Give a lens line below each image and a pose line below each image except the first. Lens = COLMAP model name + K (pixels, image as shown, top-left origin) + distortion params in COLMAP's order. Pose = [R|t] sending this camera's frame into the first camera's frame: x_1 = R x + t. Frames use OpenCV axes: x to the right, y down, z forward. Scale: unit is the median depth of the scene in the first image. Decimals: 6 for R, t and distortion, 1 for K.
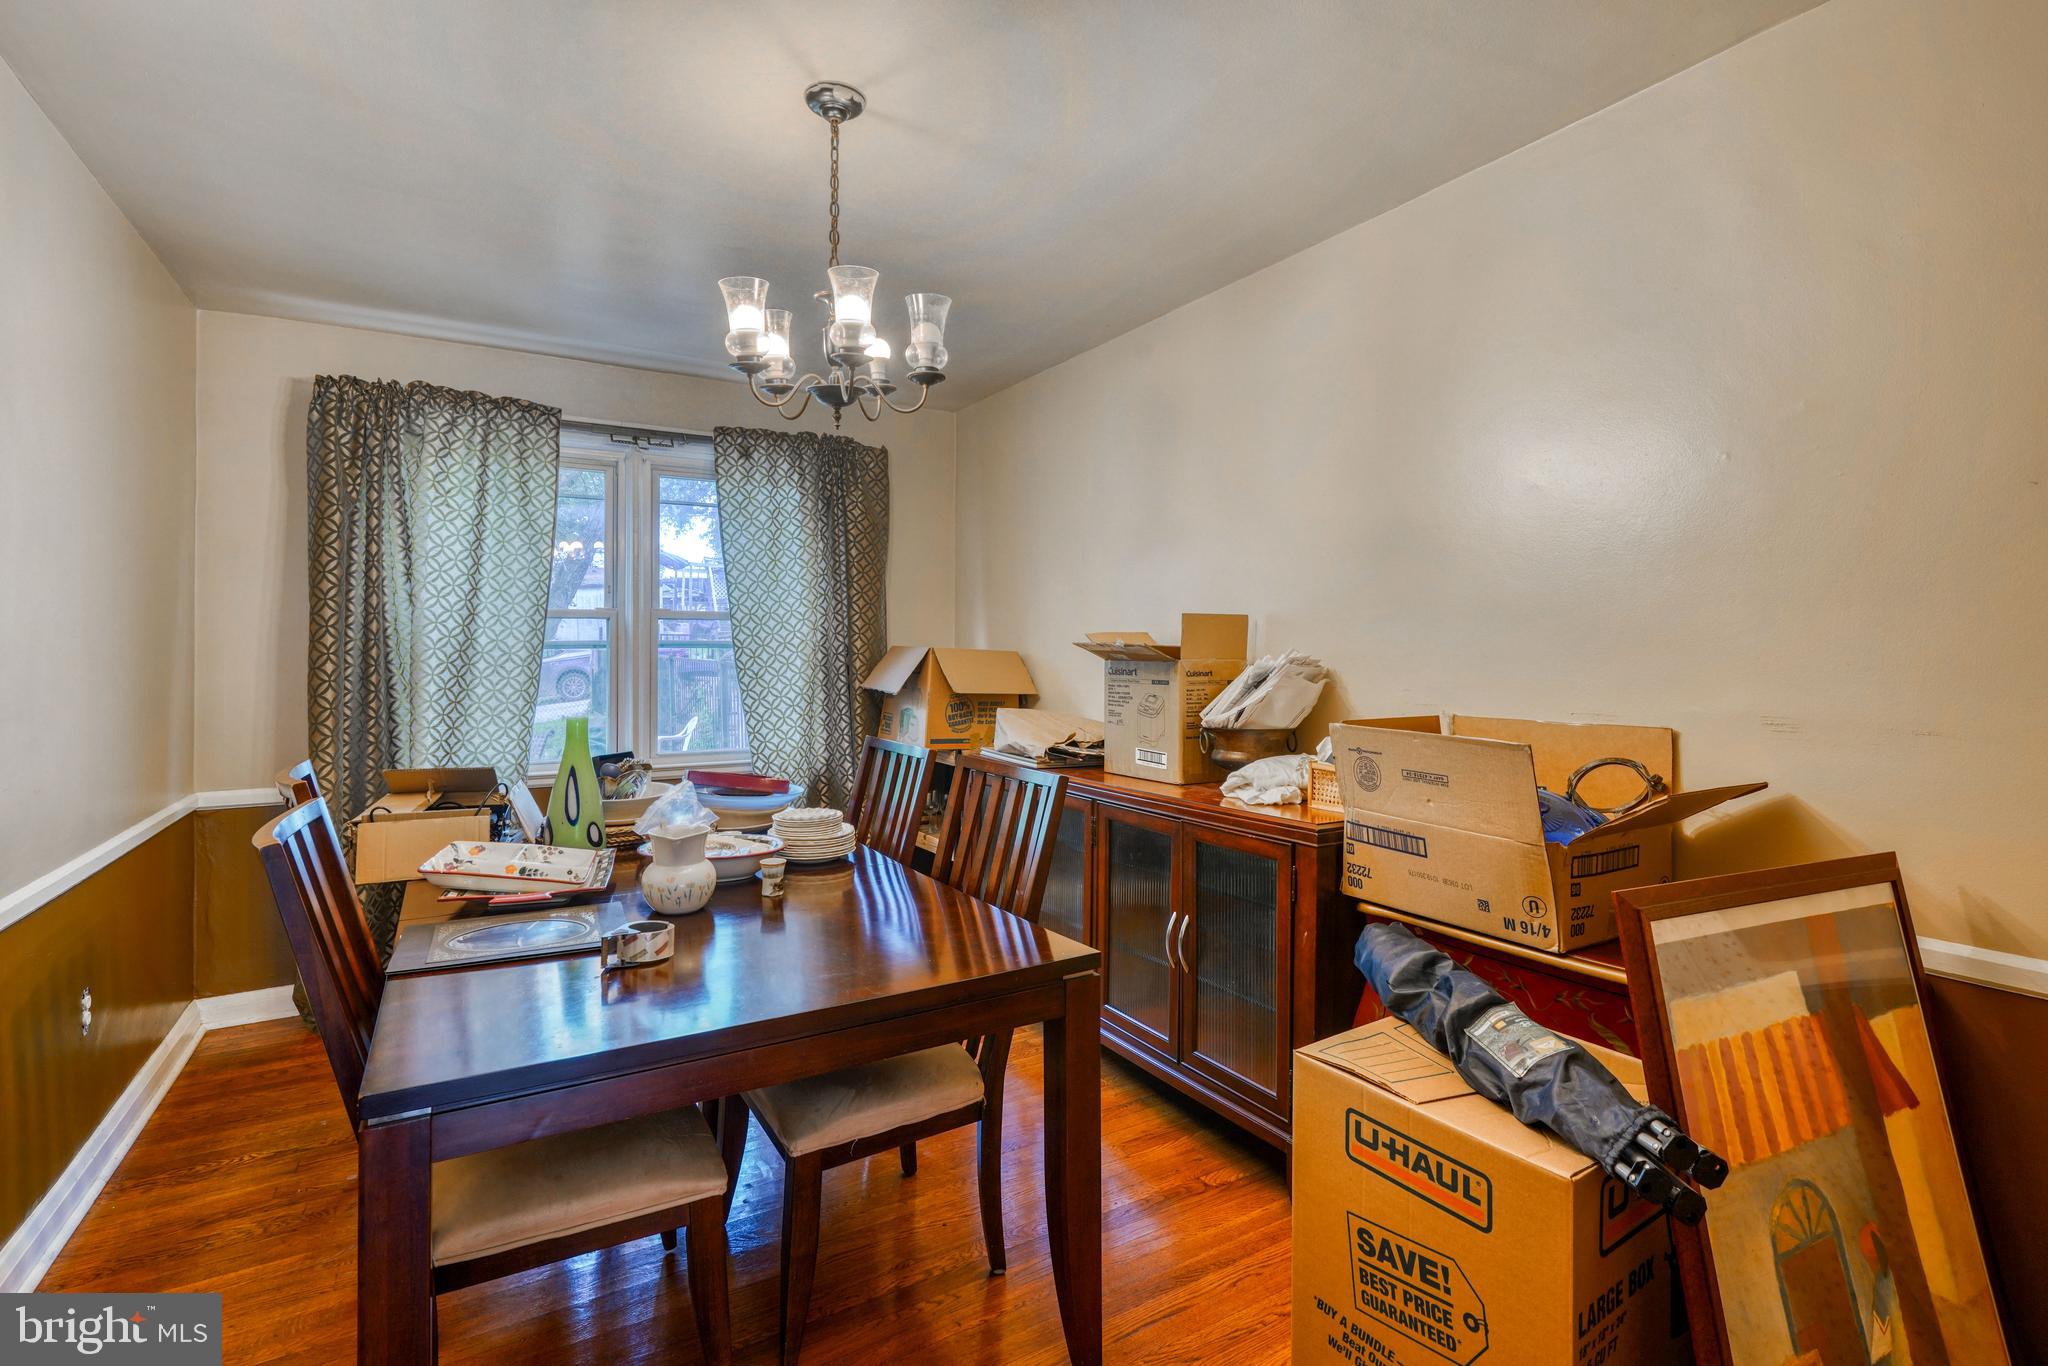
lens RADIAL K [[932.9, 0, 1027.2], [0, 932.9, 662.1], [0, 0, 1]] dist [-0.013315, 0.006347]
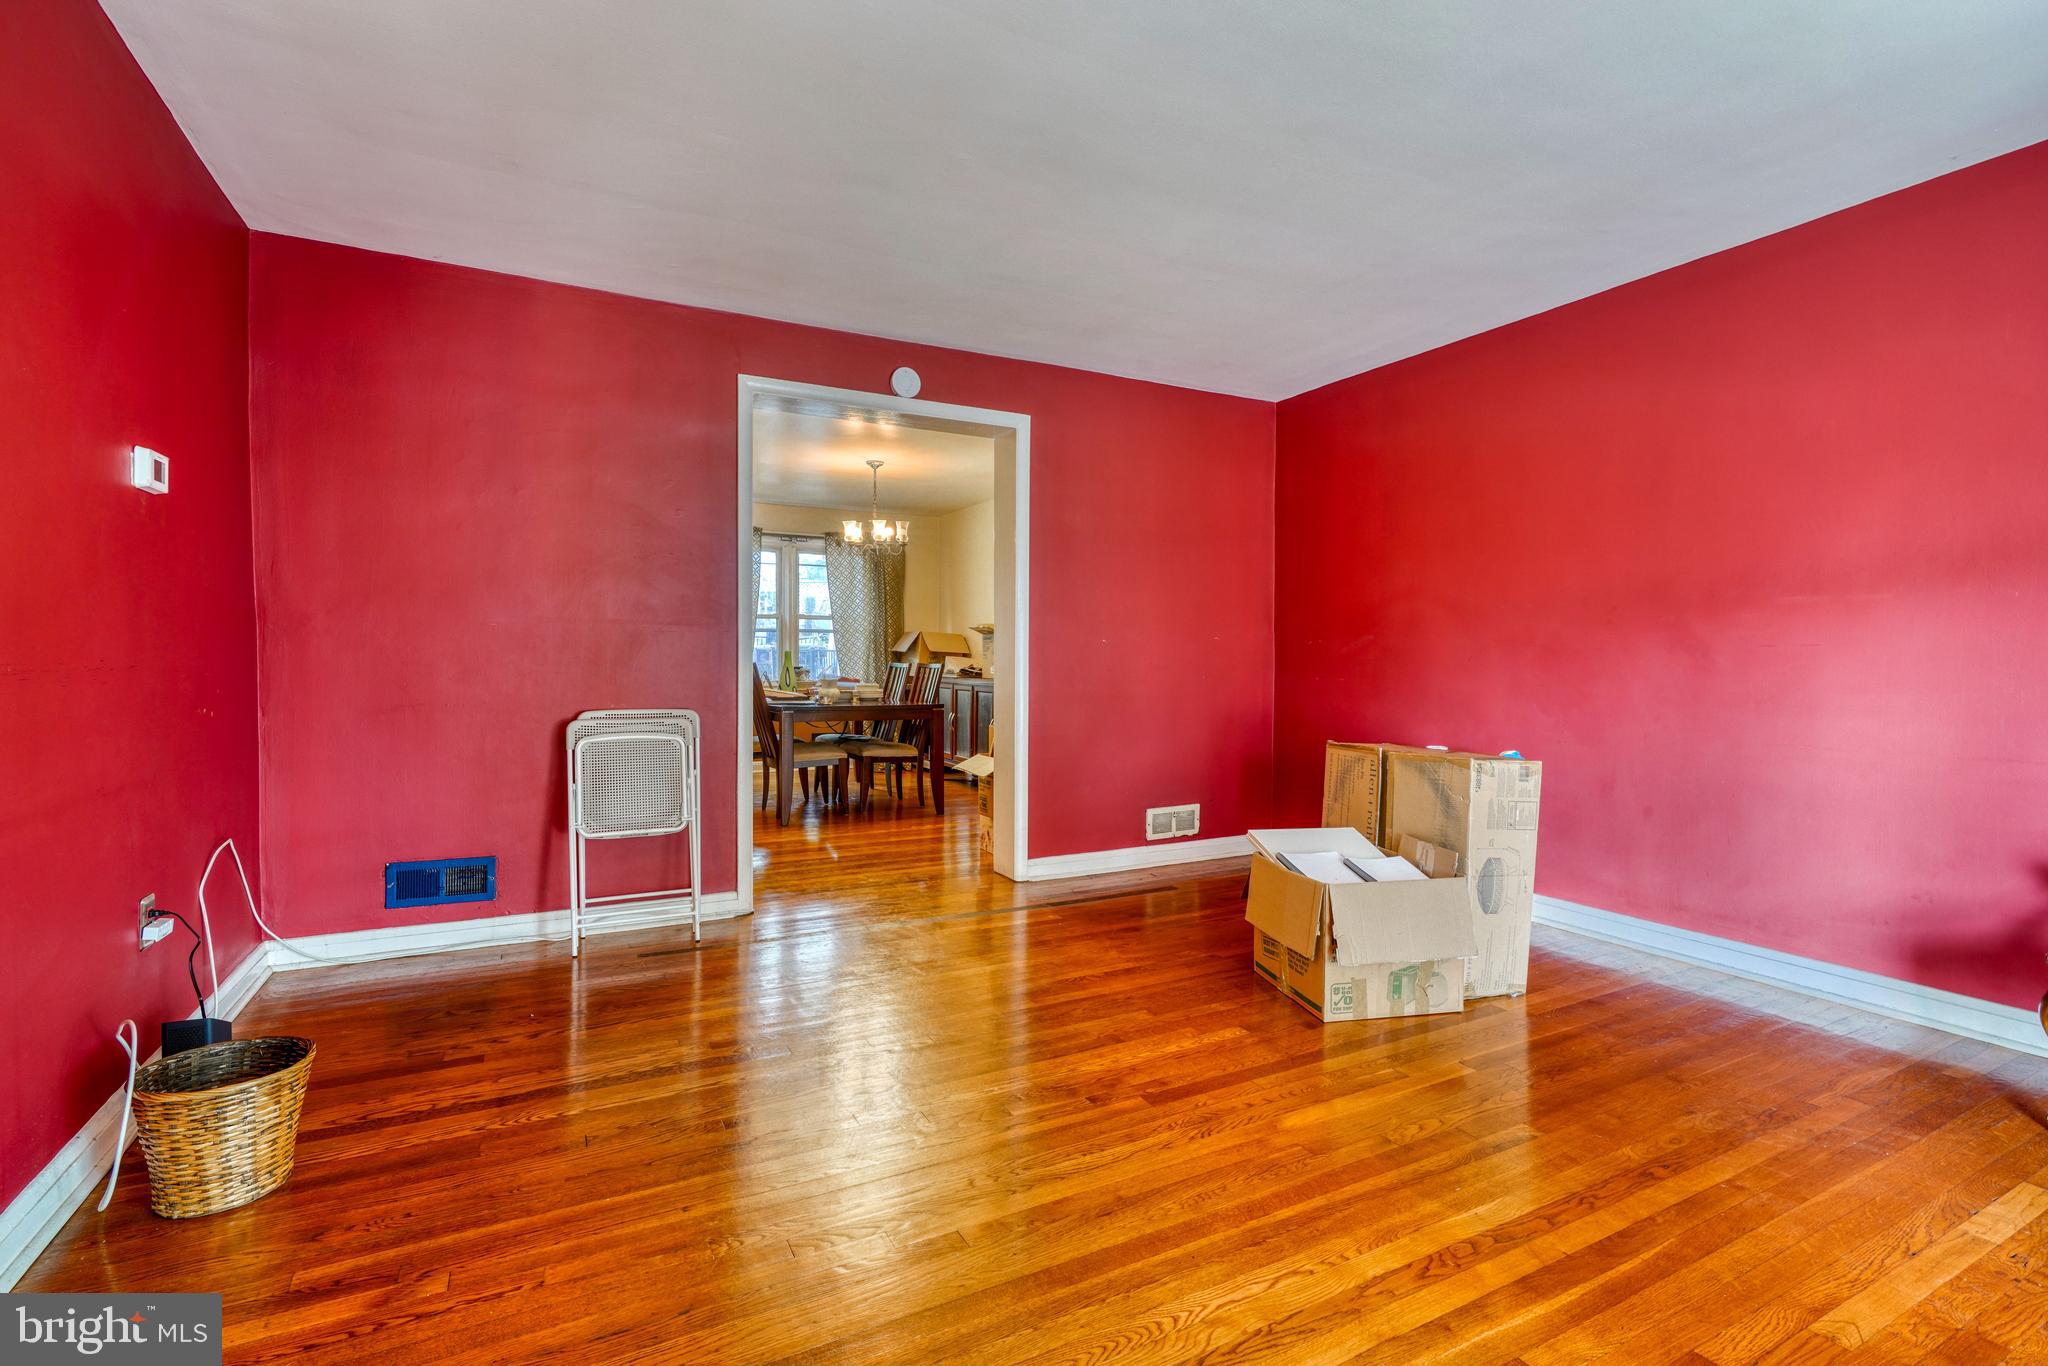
lens RADIAL K [[932.9, 0, 1006.3], [0, 932.9, 683.2], [0, 0, 1]] dist [-0.013315, 0.006347]
pose [[0.996825, 0.005222, -0.079455, 0.272407], [-0.003926, 0.999857, 0.016469, 0.069429], [0.079530, -0.016105, 0.996702, -1.185634]]
